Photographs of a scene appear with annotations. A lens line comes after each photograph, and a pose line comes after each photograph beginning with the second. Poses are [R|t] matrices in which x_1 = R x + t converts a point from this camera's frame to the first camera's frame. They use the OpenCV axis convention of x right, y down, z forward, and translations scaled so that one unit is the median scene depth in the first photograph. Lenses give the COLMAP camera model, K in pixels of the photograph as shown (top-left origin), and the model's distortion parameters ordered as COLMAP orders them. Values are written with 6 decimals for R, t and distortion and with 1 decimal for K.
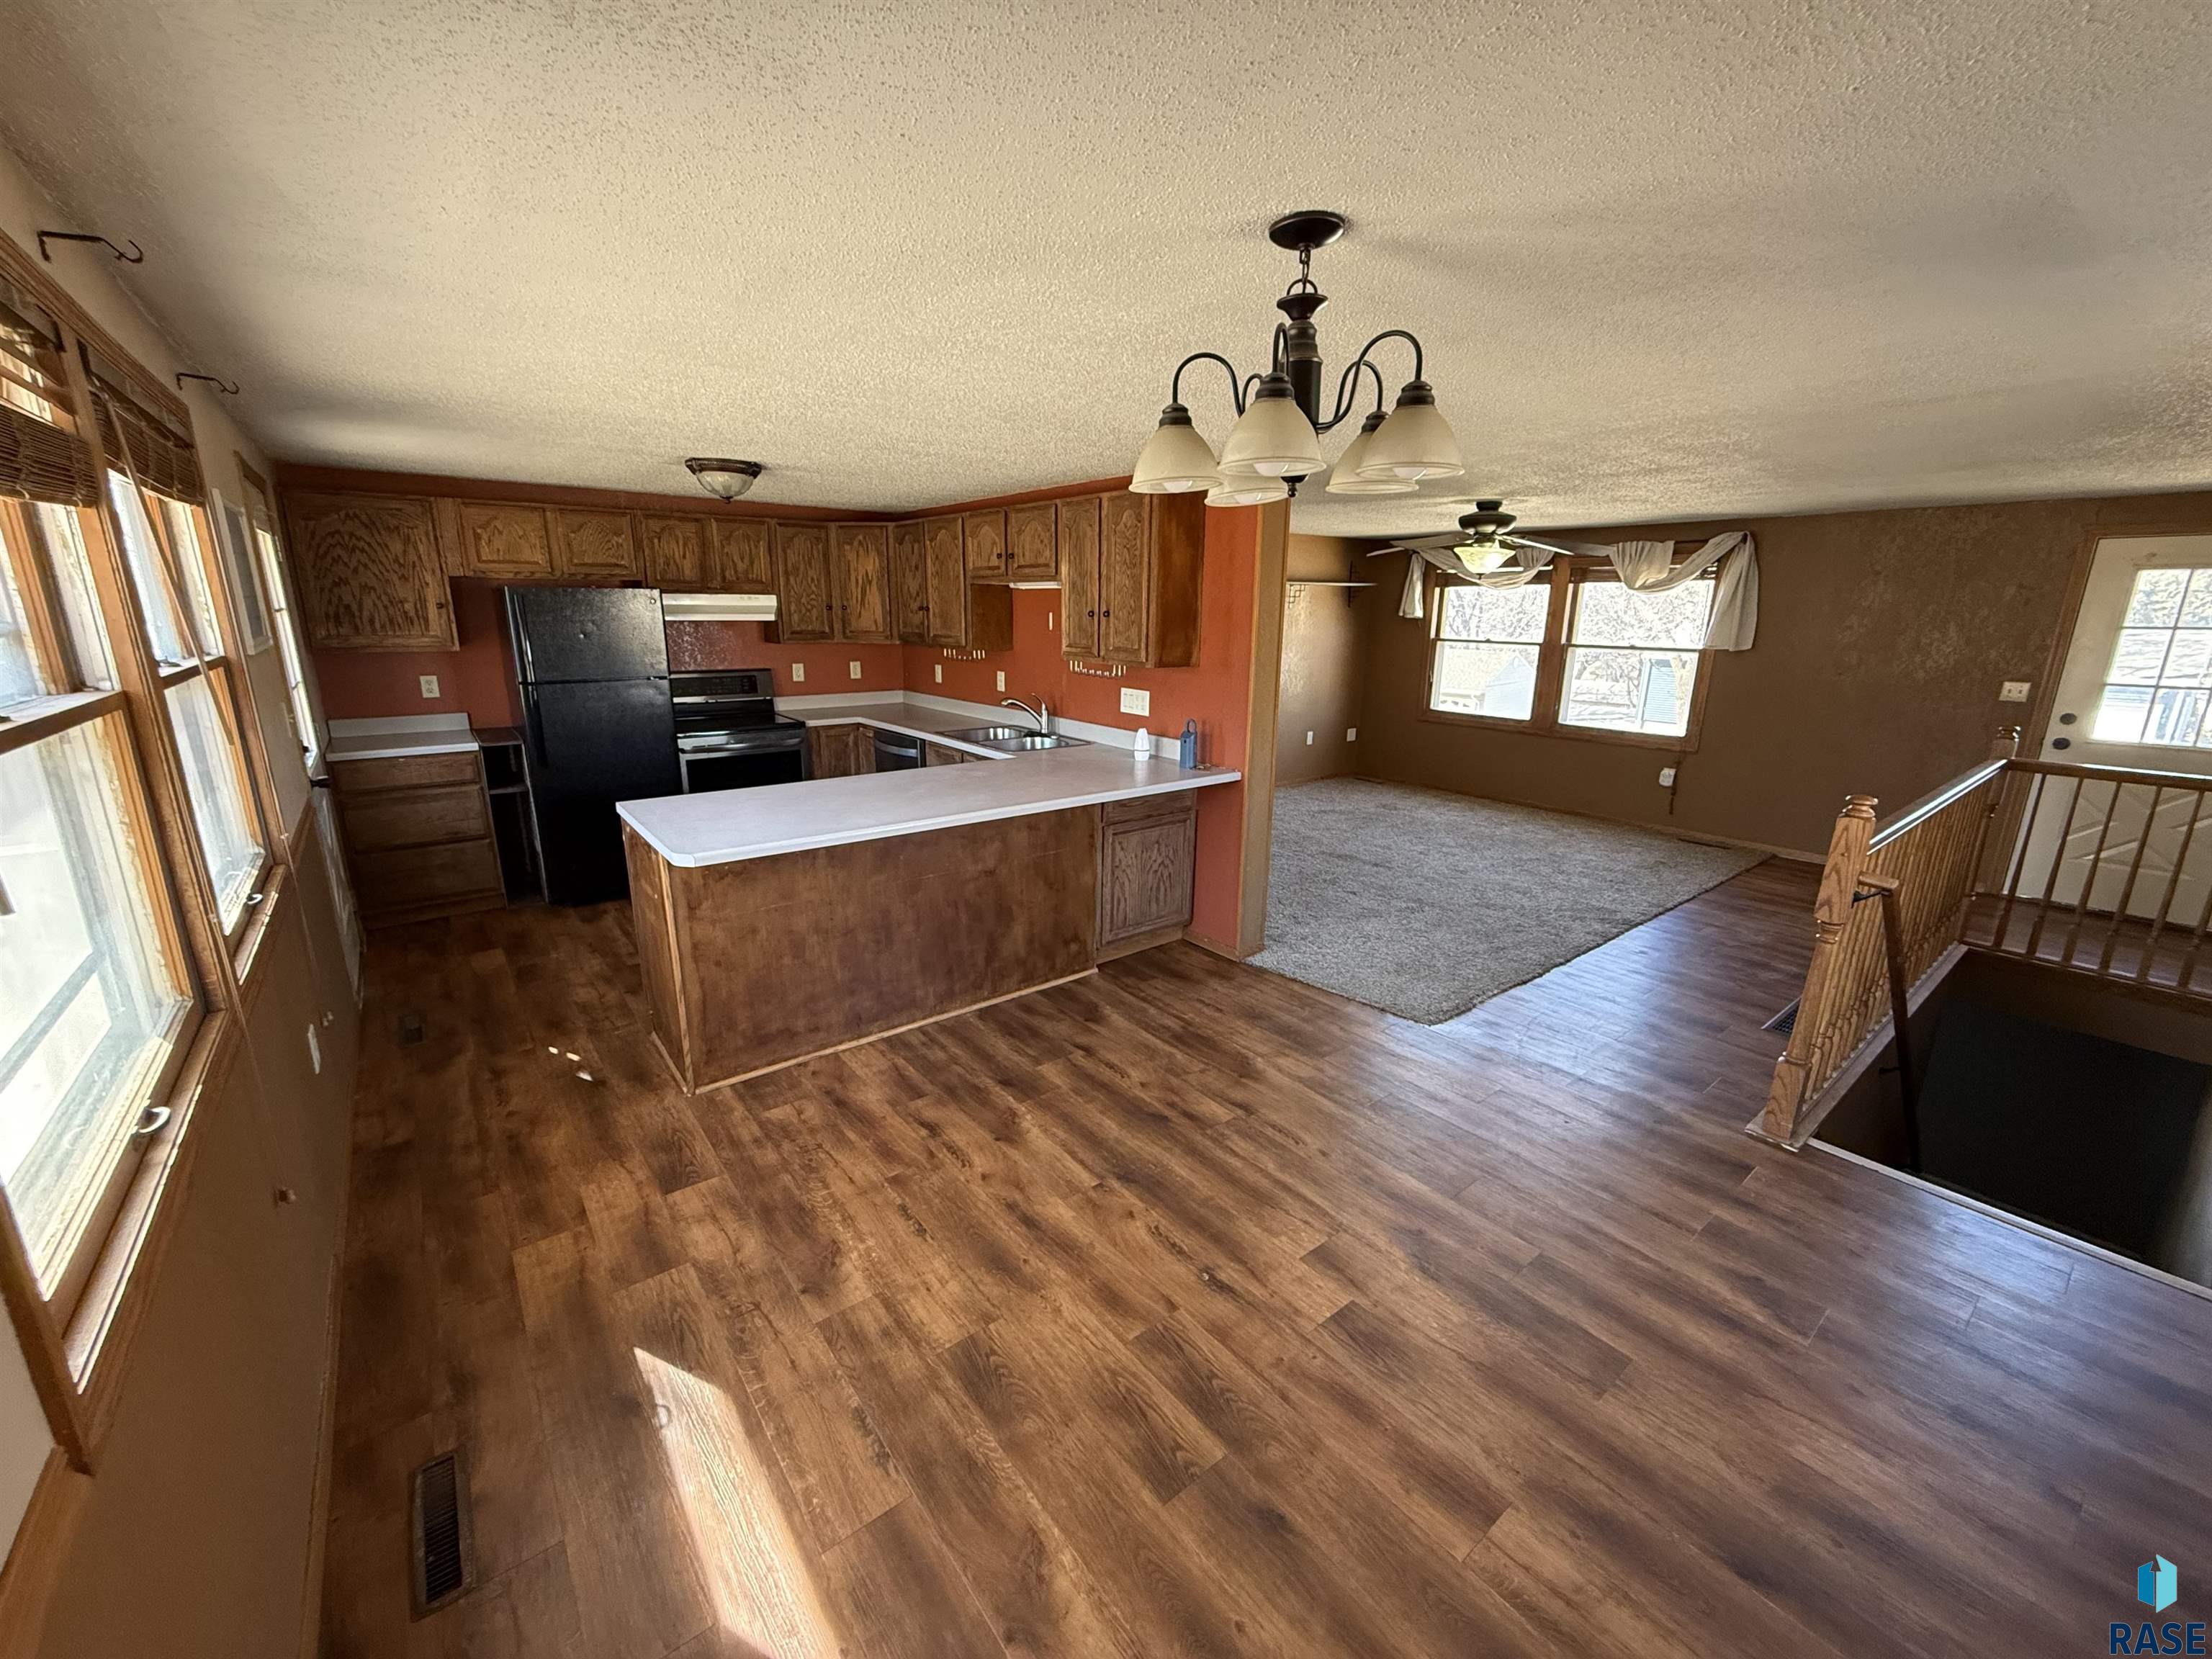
lens RADIAL K [[878.1, 0, 1105.5], [0, 878.1, 835.6], [0, 0, 1]] dist [0.000829, 0.000013]
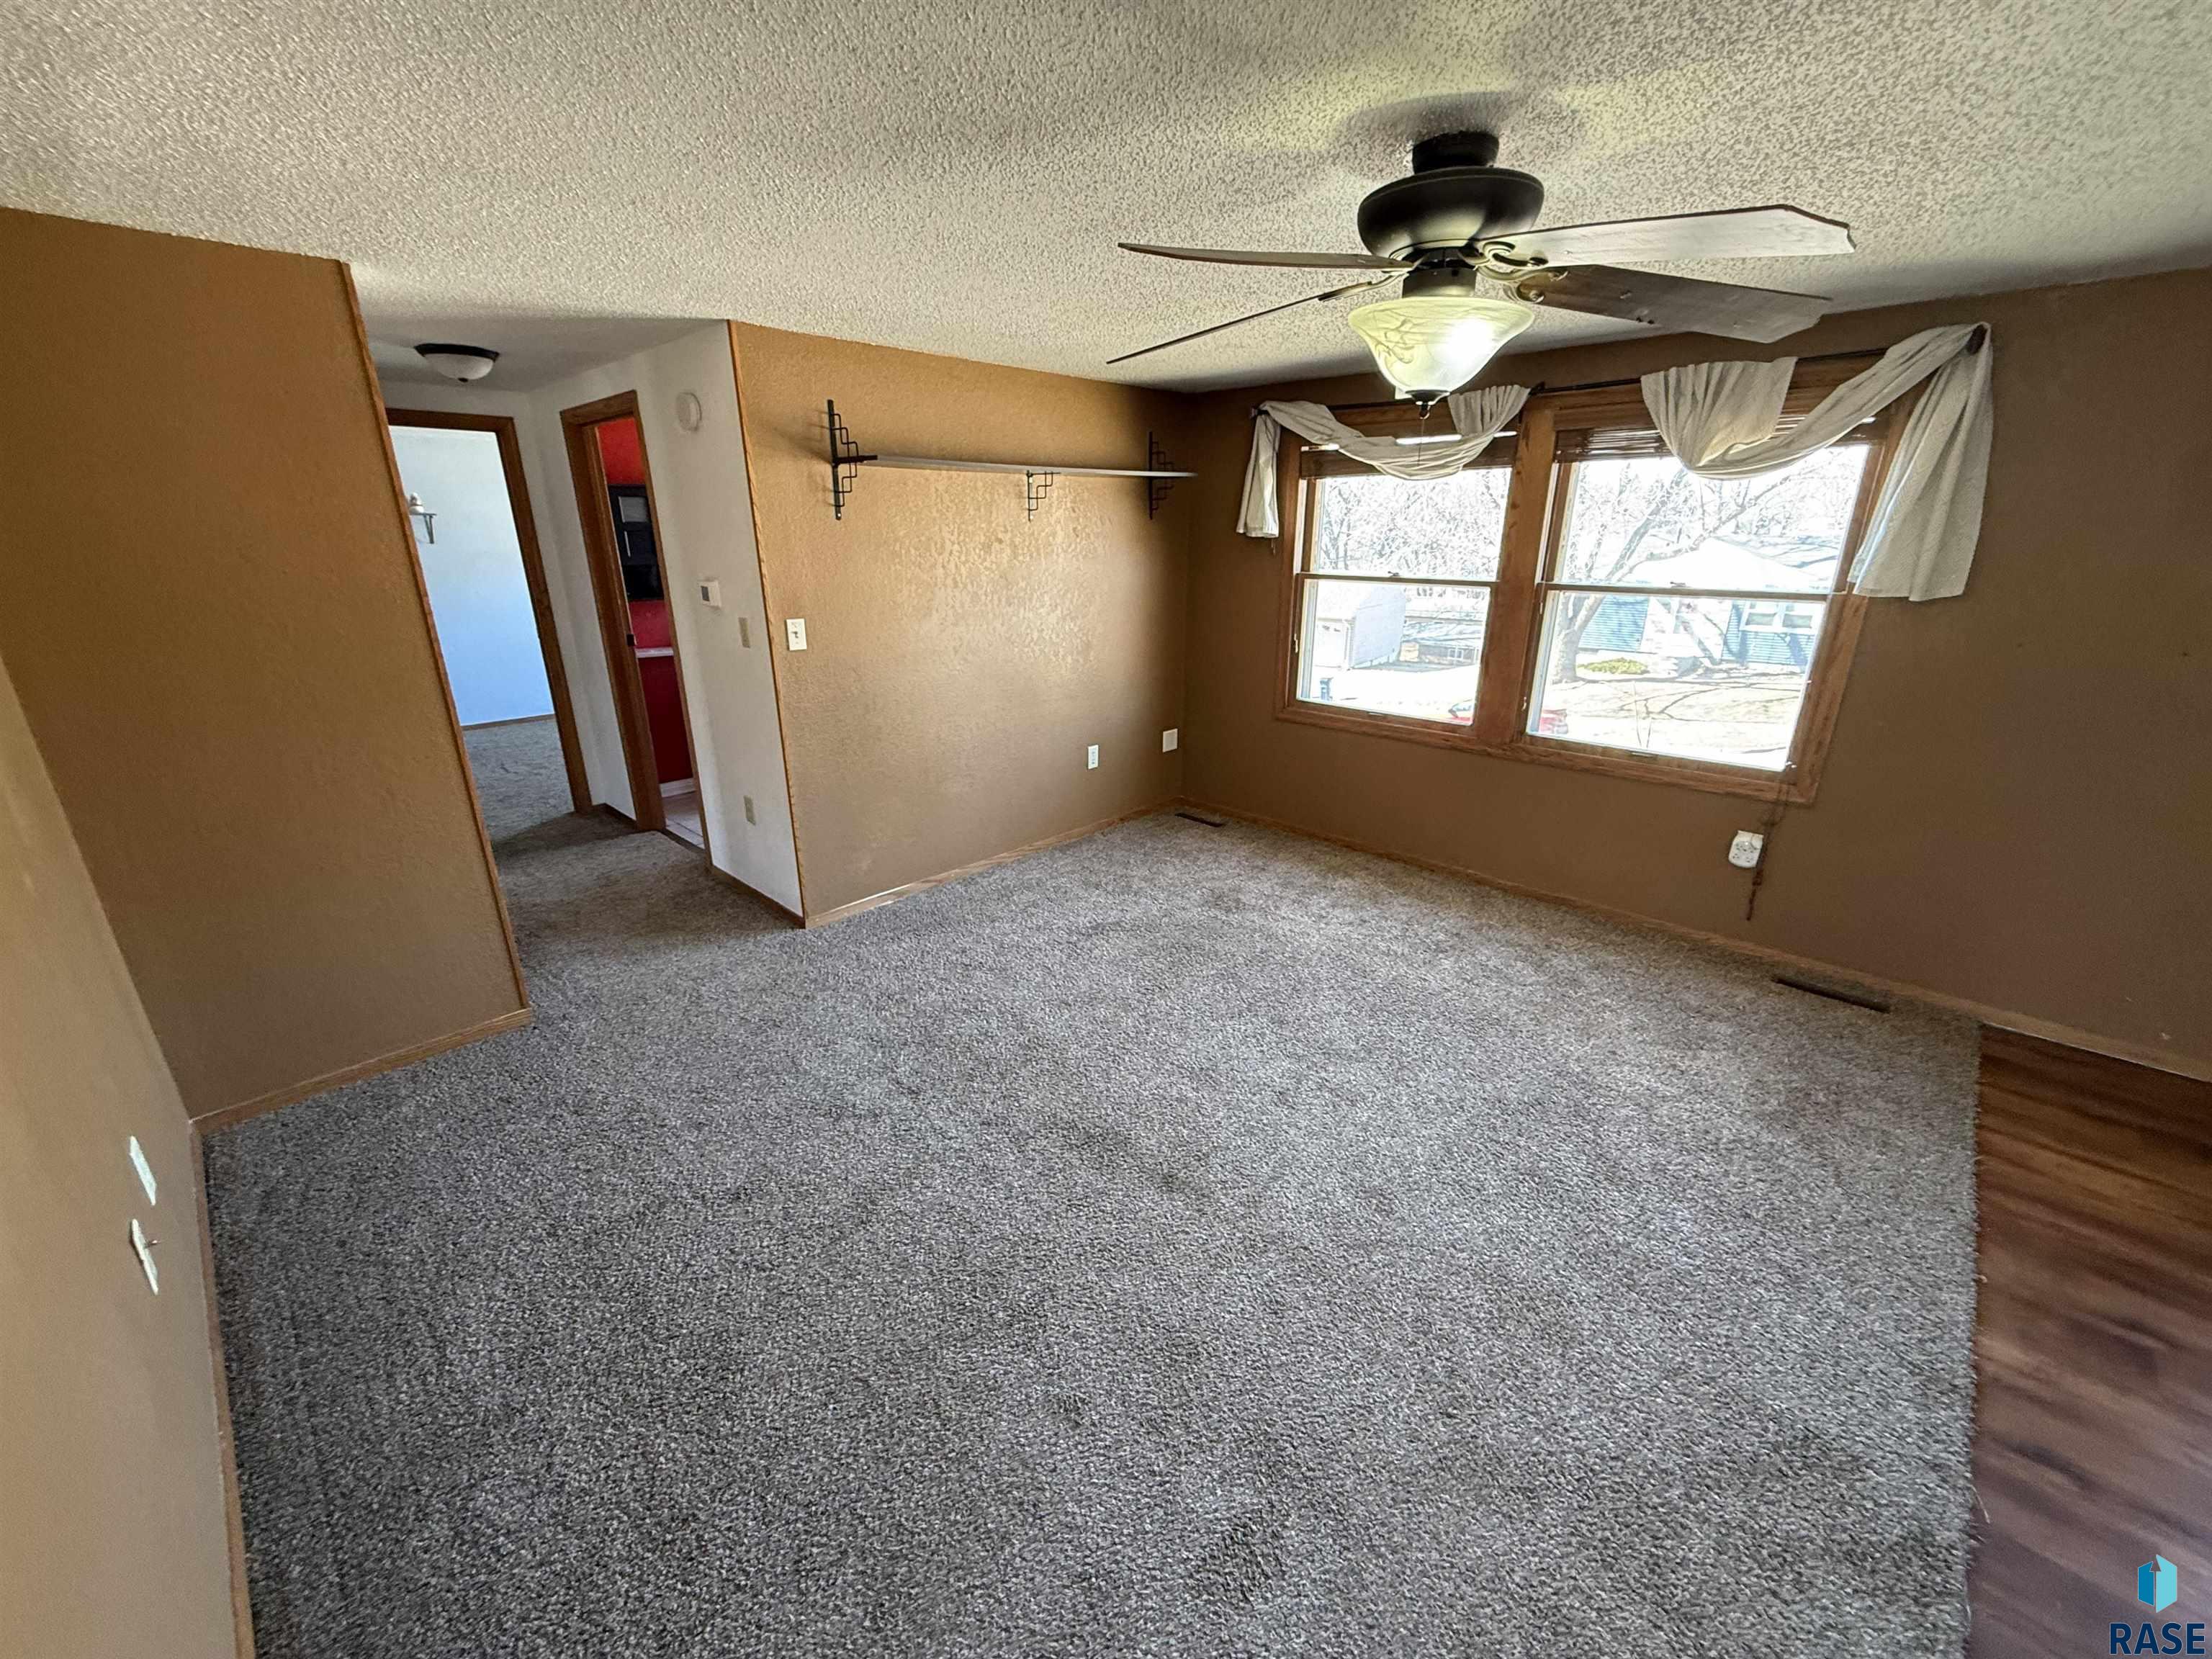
lens RADIAL K [[878.1, 0, 1103.3], [0, 878.1, 832.4], [0, 0, 1]] dist [0.000829, 0.000013]
pose [[0.990798, -0.055577, 0.123411, 0.193668], [0.045647, 0.995596, 0.081884, -0.126353], [-0.127418, -0.075497, 0.988972, 0.507685]]
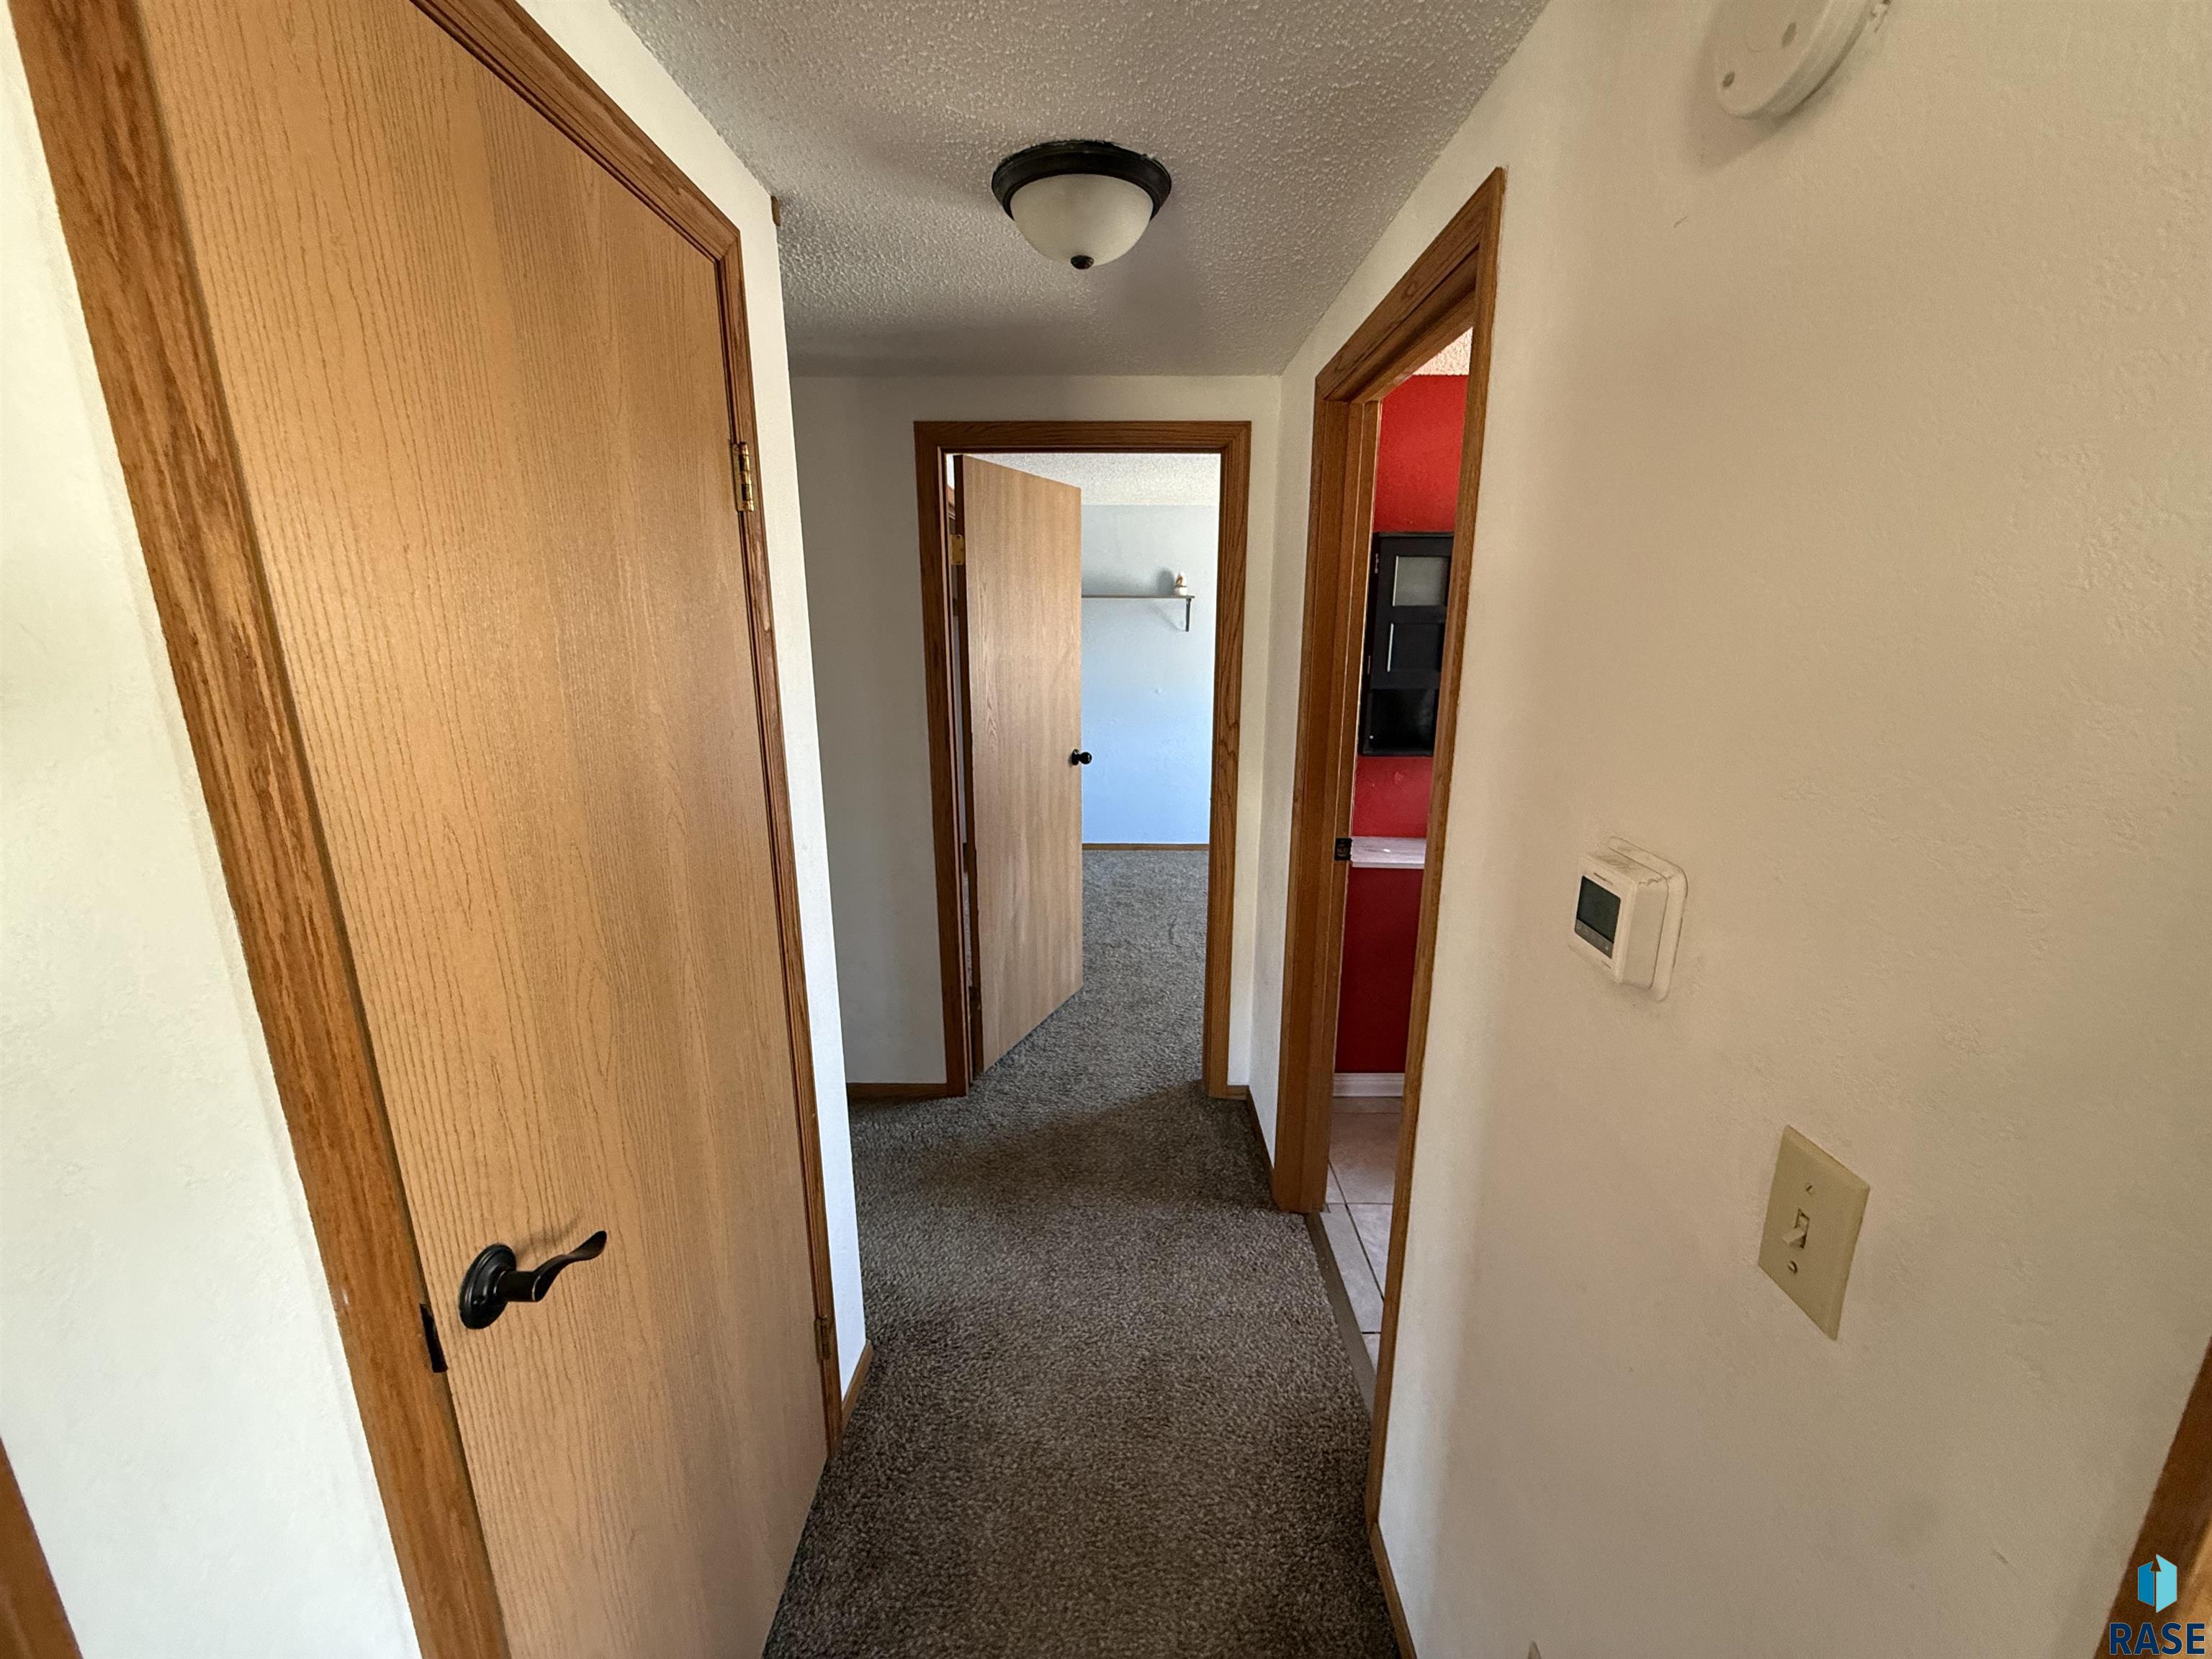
lens RADIAL K [[878.1, 0, 1089.4], [0, 878.1, 834.3], [0, 0, 1]] dist [0.000829, 0.000013]
pose [[0.771009, 0.145234, -0.620042, 0.054866], [-0.149930, 0.987676, 0.044911, -0.238186], [0.618923, 0.058336, 0.783282, 0.914339]]
